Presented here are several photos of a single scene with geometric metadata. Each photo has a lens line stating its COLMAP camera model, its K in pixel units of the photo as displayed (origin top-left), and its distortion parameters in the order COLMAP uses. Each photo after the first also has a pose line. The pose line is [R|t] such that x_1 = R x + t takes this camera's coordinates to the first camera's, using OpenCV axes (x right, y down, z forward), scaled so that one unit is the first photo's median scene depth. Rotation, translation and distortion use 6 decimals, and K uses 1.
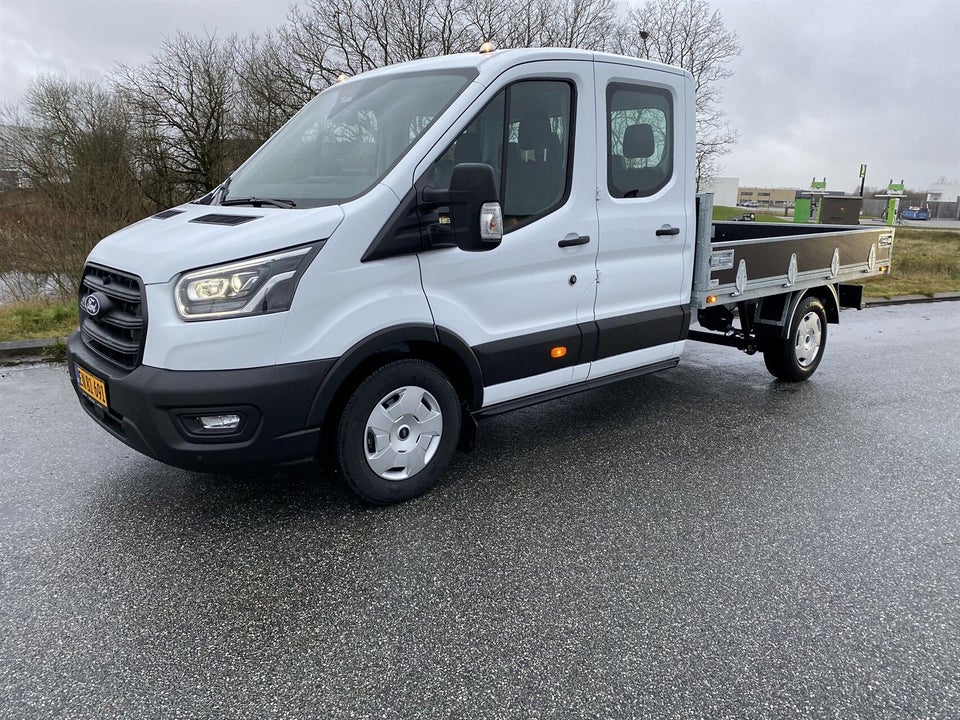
lens RADIAL K [[740.6, 0, 454.7], [0, 740.6, 359.2], [0, 0, 1]] dist [-0.000648, -0.001797]
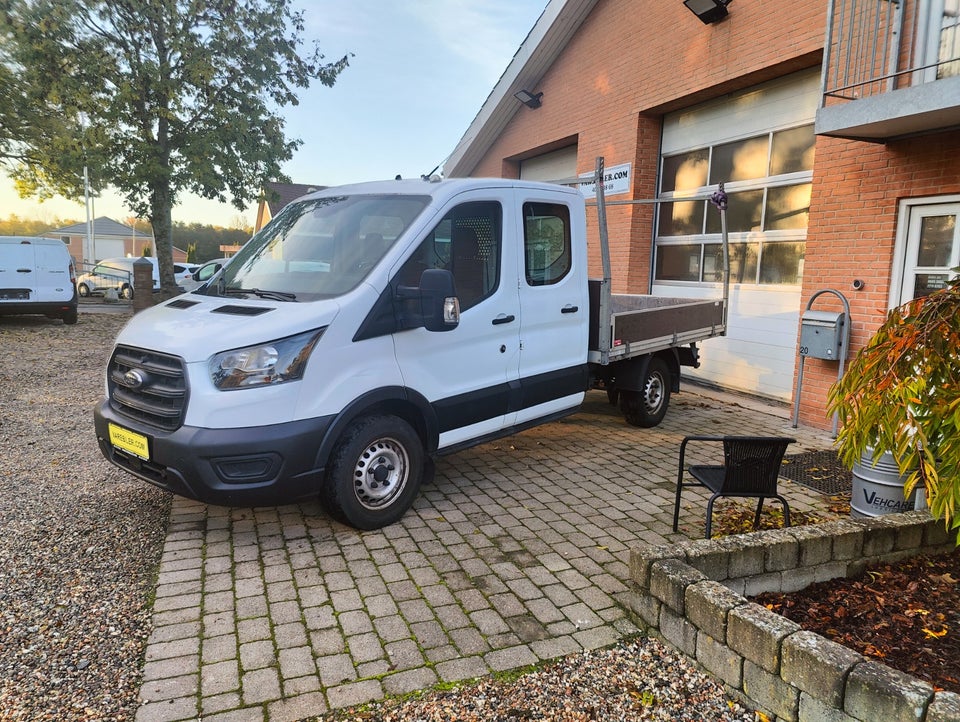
lens RADIAL K [[705.8, 0, 449.2], [0, 705.8, 349.0], [0, 0, 1]] dist [0.052602, -0.054361]
pose [[0.991506, -0.025010, 0.127637, -0.113436], [0.037283, 0.994808, -0.094696, 0.009211], [-0.124606, 0.098650, 0.987290, -0.263732]]
